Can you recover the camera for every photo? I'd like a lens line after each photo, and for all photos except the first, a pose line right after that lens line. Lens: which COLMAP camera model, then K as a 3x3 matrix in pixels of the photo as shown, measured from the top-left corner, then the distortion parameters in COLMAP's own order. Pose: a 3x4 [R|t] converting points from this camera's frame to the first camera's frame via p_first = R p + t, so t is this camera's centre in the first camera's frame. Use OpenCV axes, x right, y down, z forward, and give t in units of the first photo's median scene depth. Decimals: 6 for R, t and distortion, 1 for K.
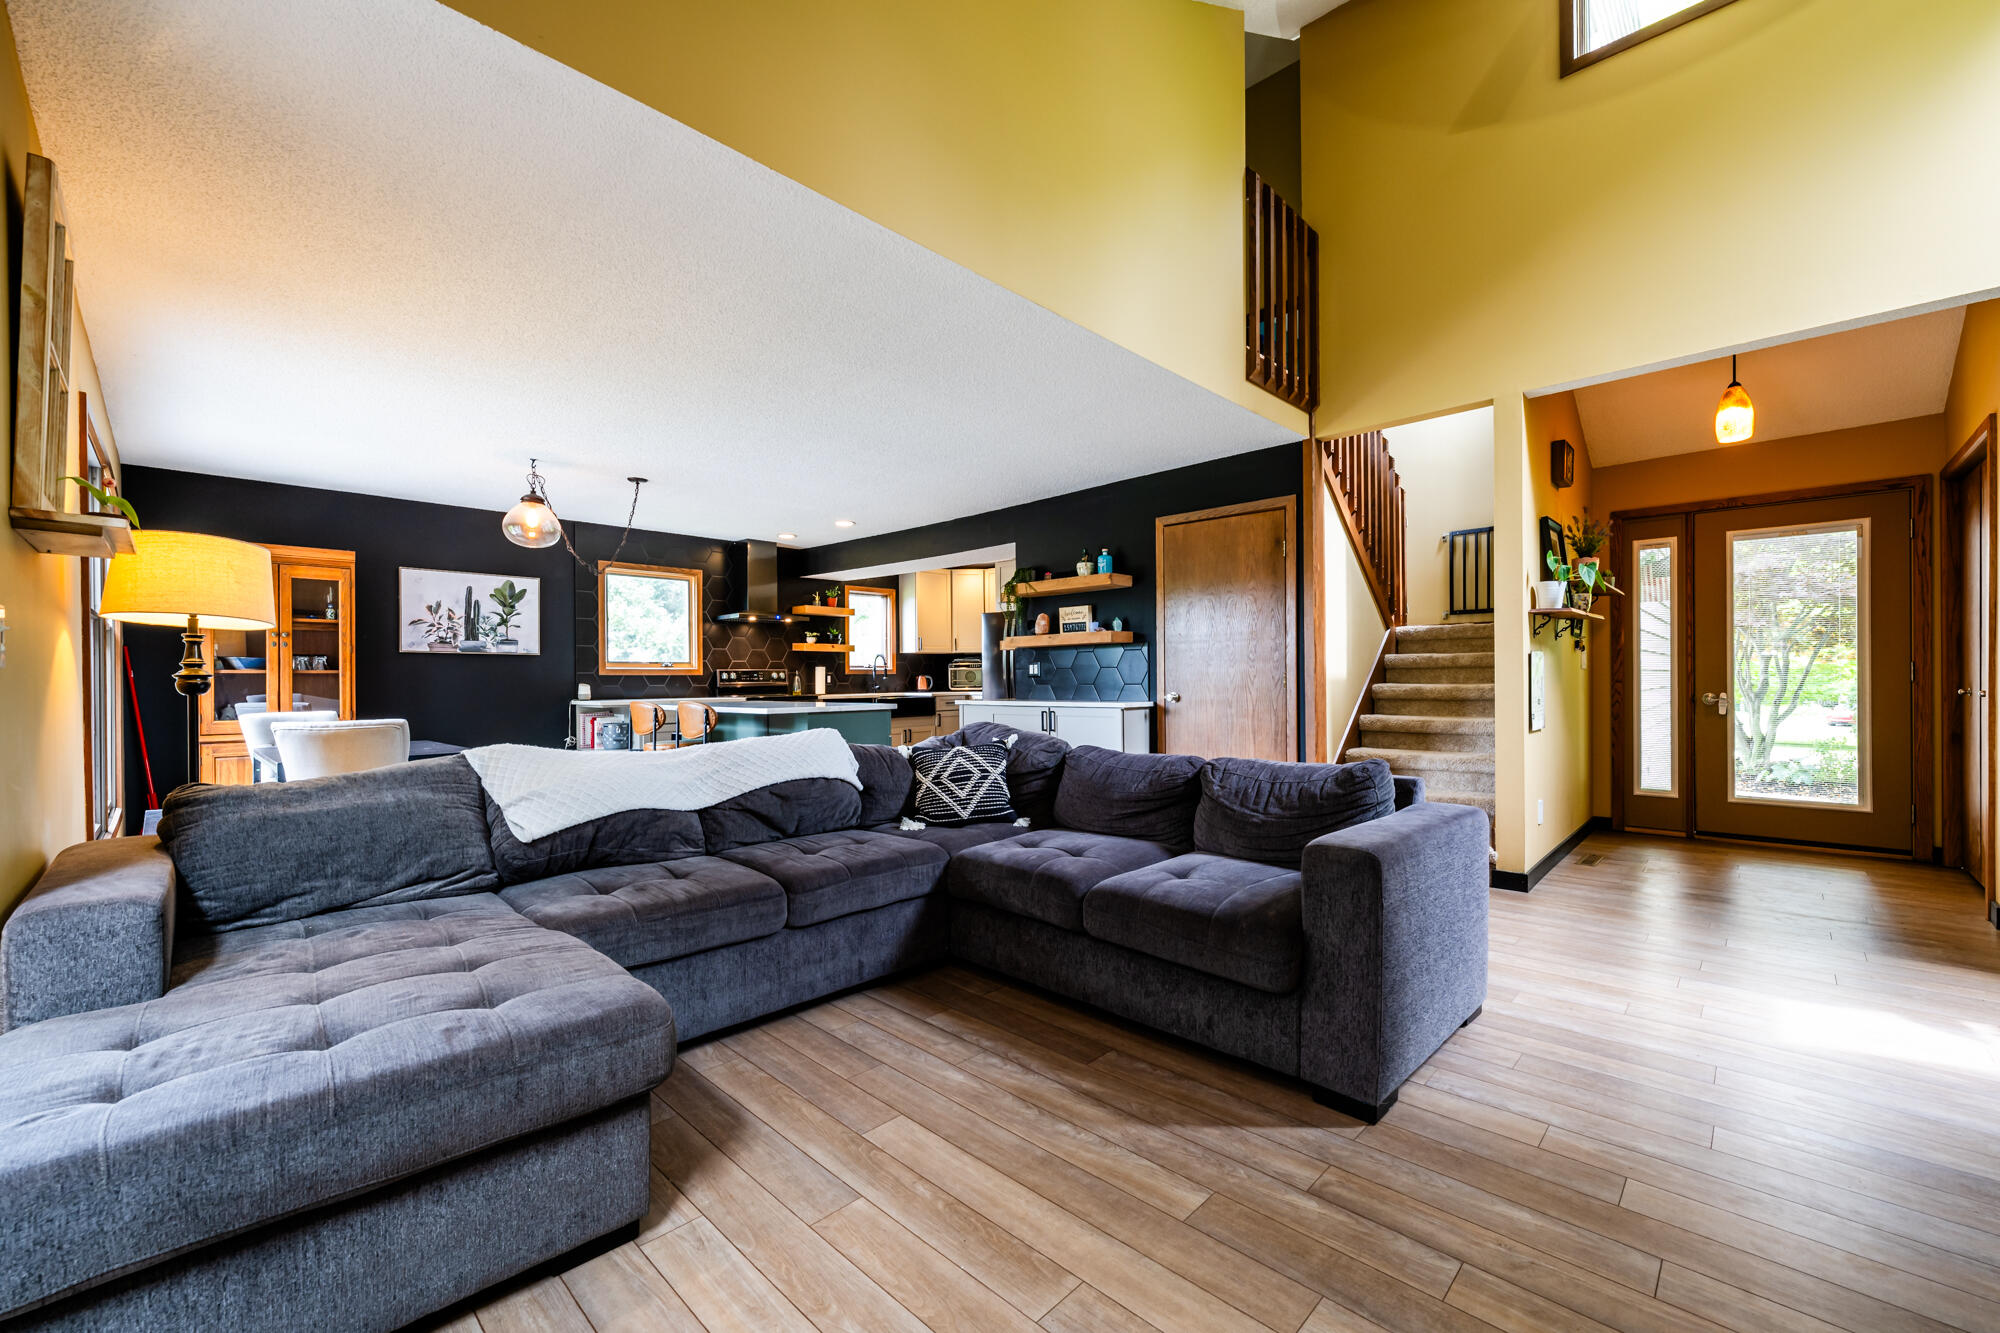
lens RADIAL K [[804.3, 0, 996.1], [0, 804.3, 677.4], [0, 0, 1]] dist [-0.002528, 0.001994]
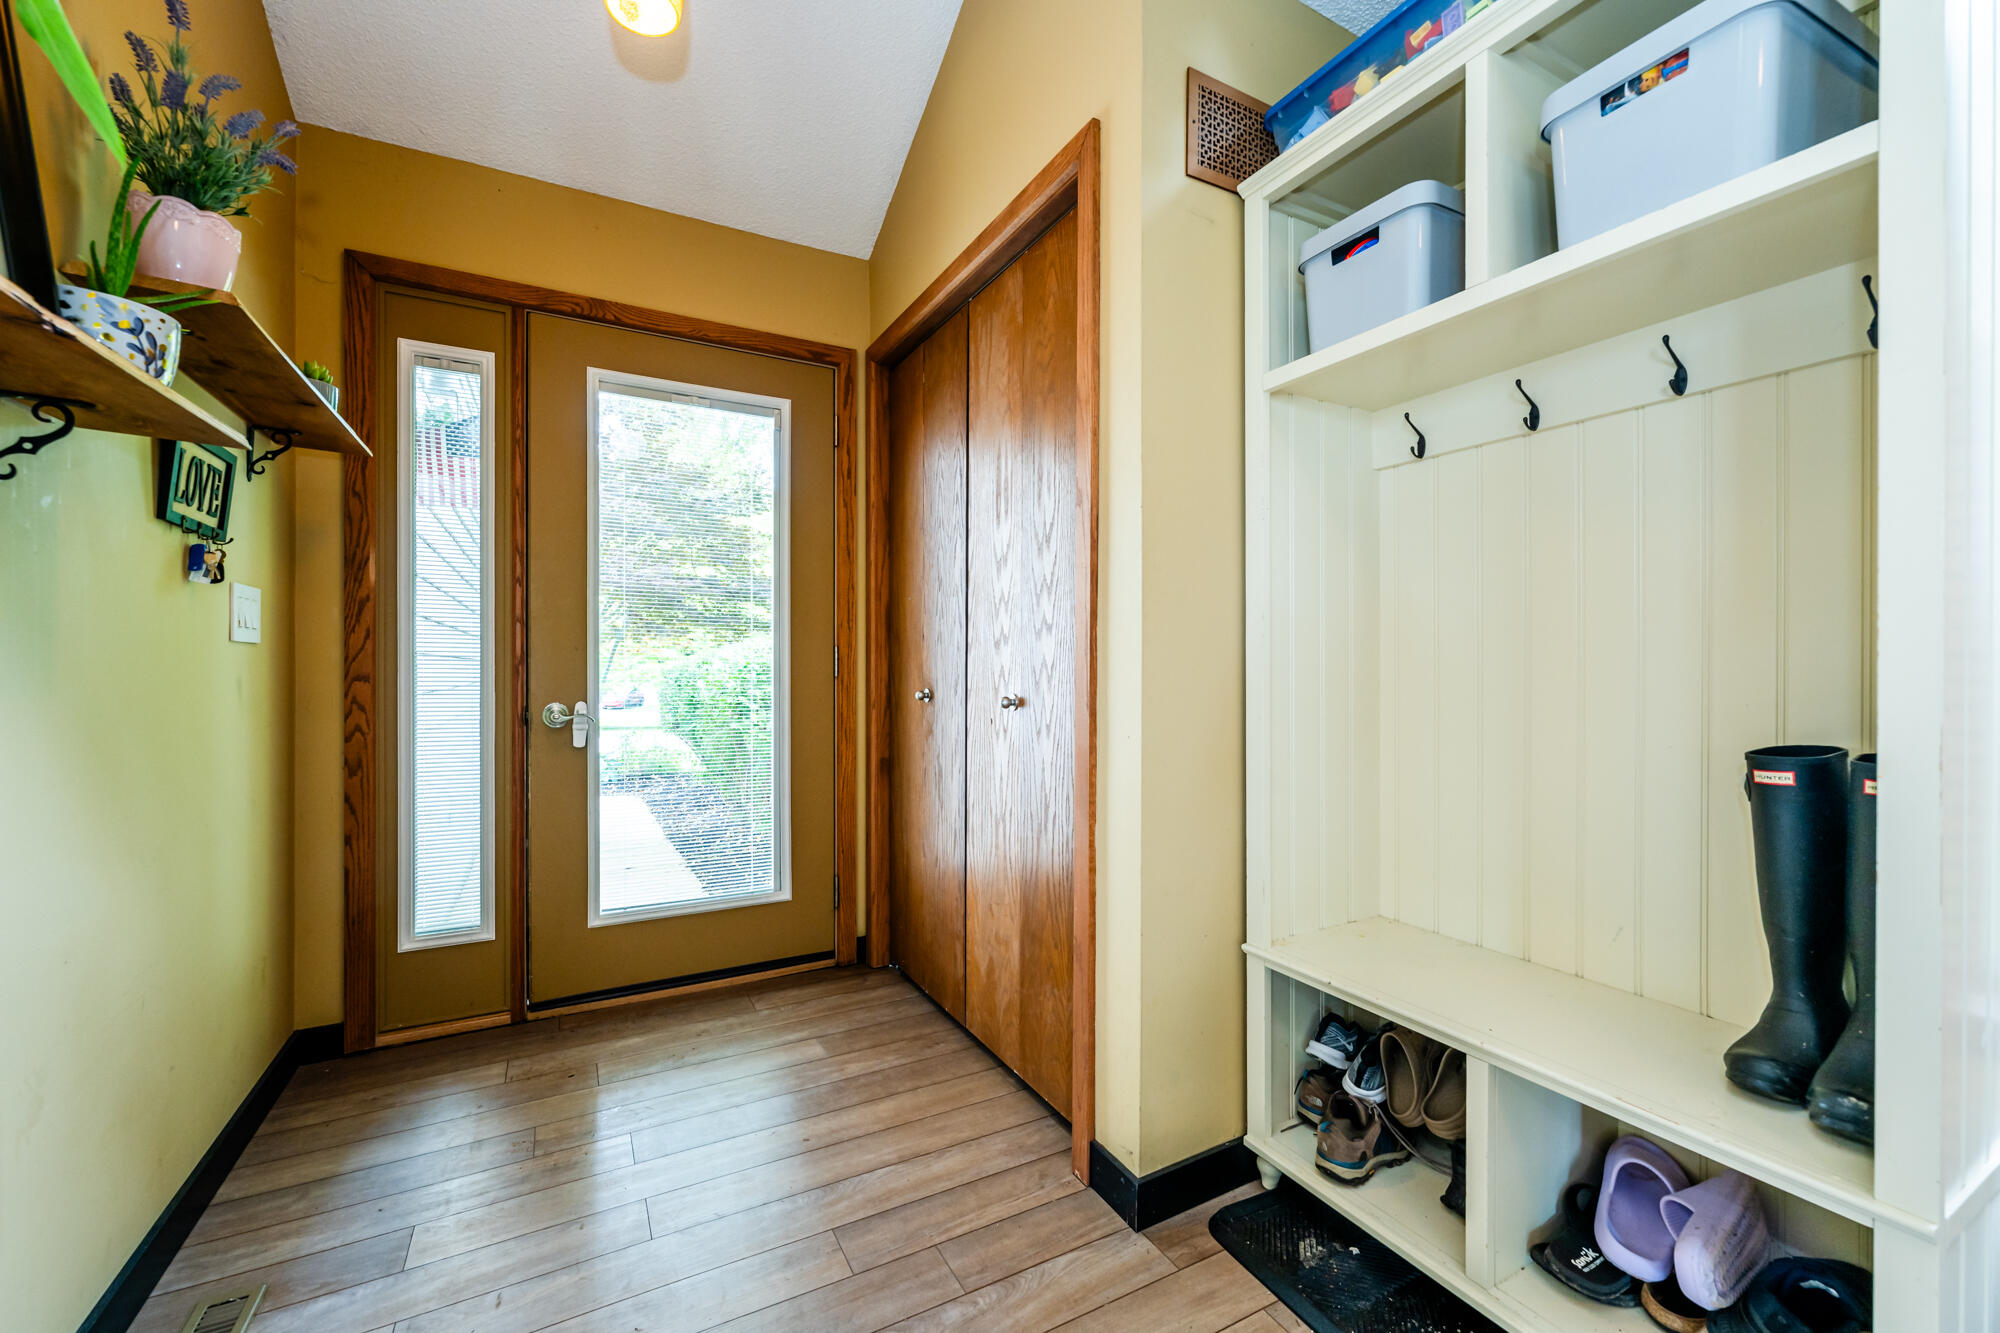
lens RADIAL K [[804.3, 0, 1006.1], [0, 804.3, 672.8], [0, 0, 1]] dist [-0.002528, 0.001994]
pose [[0.292250, 0.000545, 0.956342, 0.468054], [-0.005044, 0.999987, 0.000971, 0.000371], [-0.956329, -0.005107, 0.292249, 0.554781]]
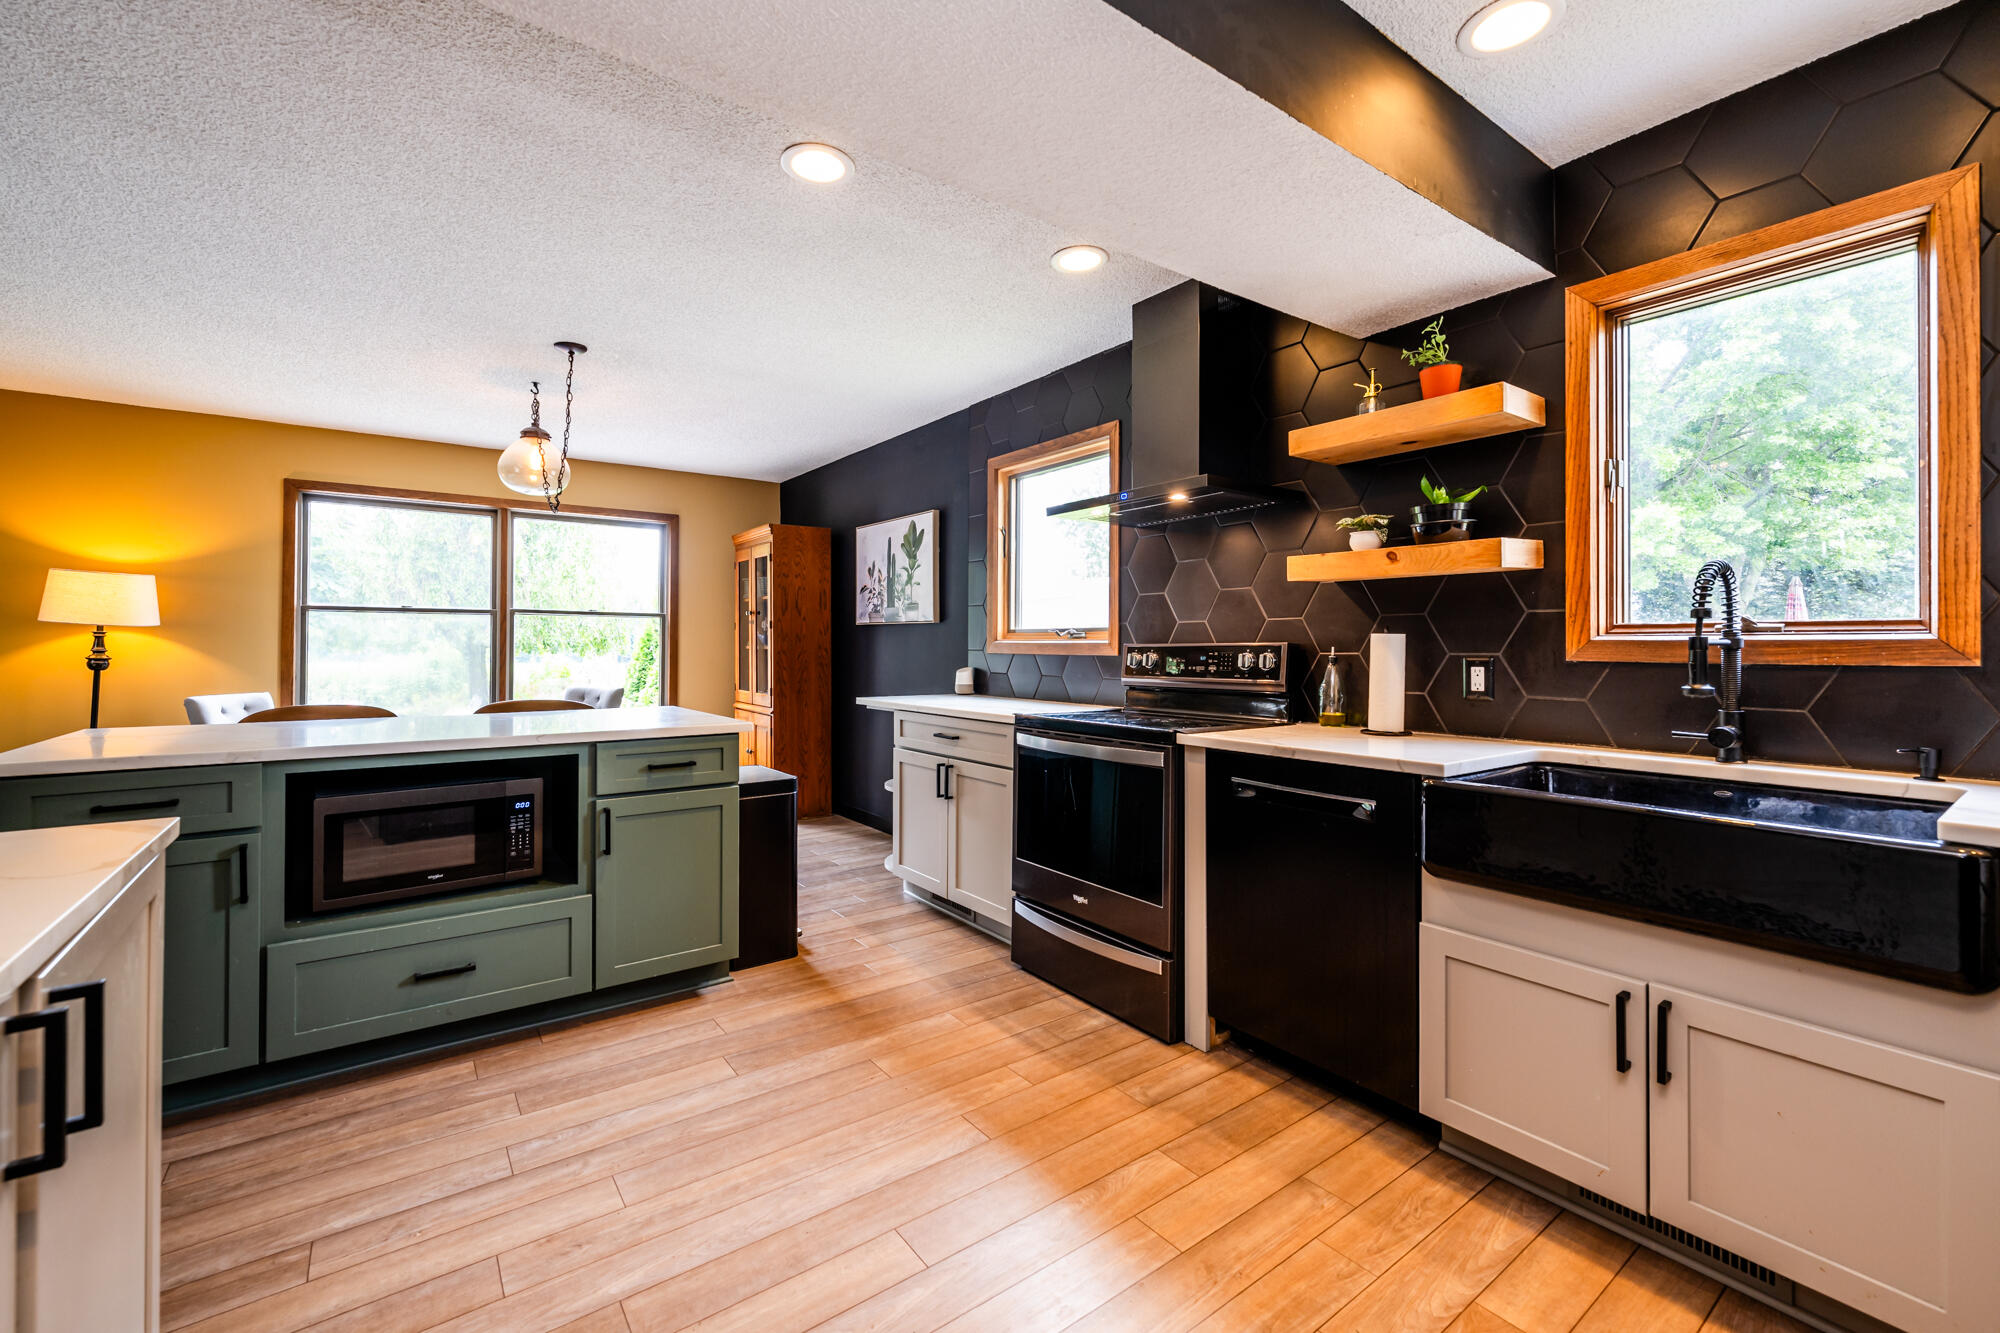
lens RADIAL K [[804.3, 0, 976.9], [0, 804.3, 645.9], [0, 0, 1]] dist [-0.002528, 0.001994]
pose [[-0.164323, 0.010036, -0.986356, 0.119722], [0.001665, 0.999950, 0.009897, -0.017733], [0.986405, -0.000016, -0.164331, 1.379582]]
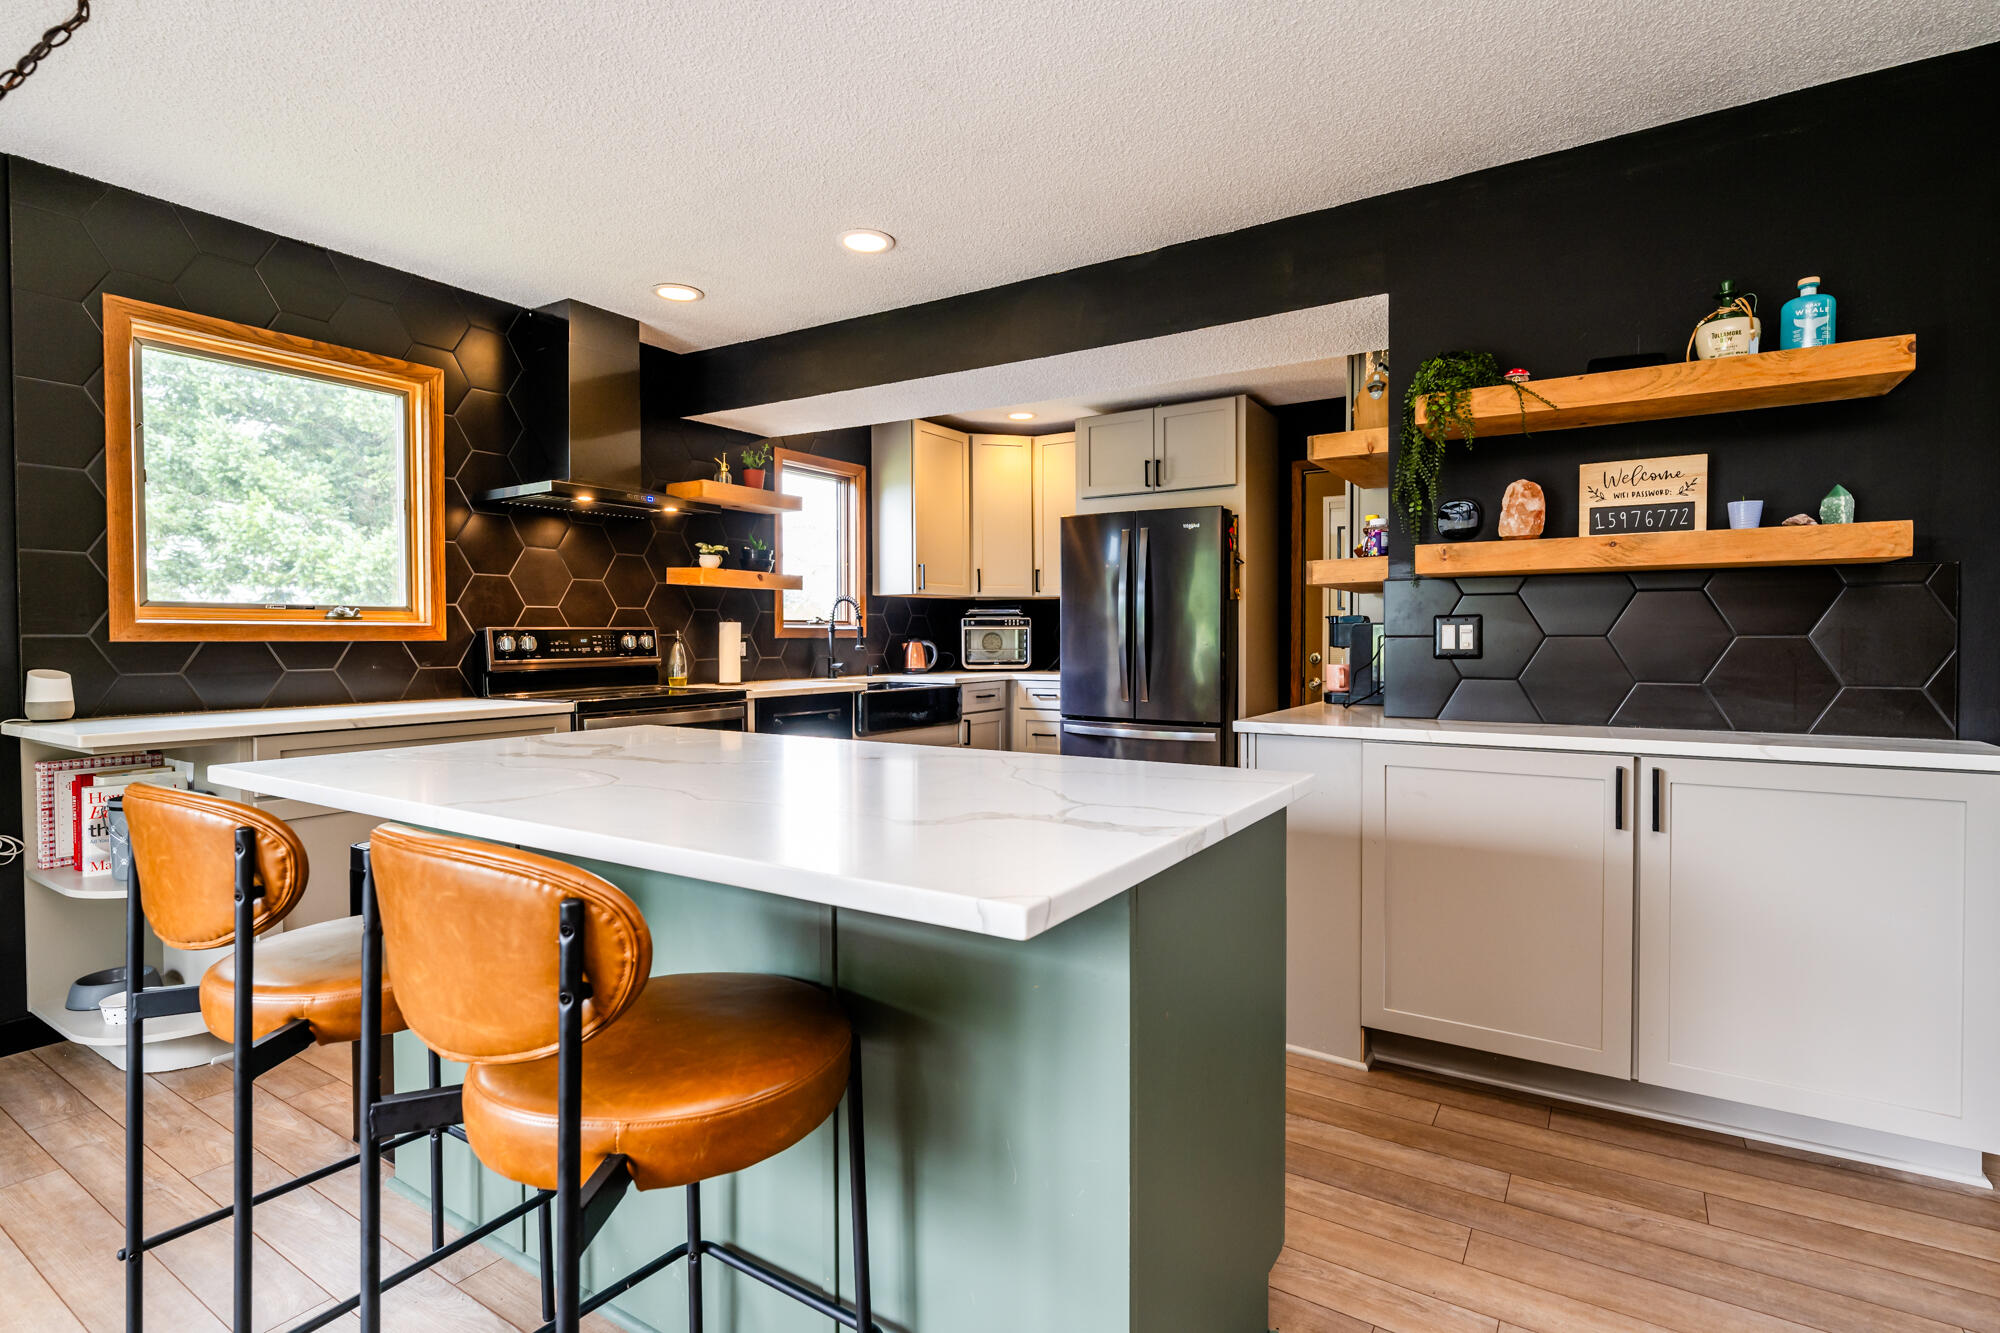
lens RADIAL K [[961.6, 0, 1014.6], [0, 961.6, 656.4], [0, 0, 1]] dist [-0.005919, 0.001168]
pose [[0.978246, 0.002225, 0.207436, -0.266148], [-0.006845, 0.999744, 0.021557, -0.009917], [-0.207335, -0.022508, 0.978011, 0.677637]]
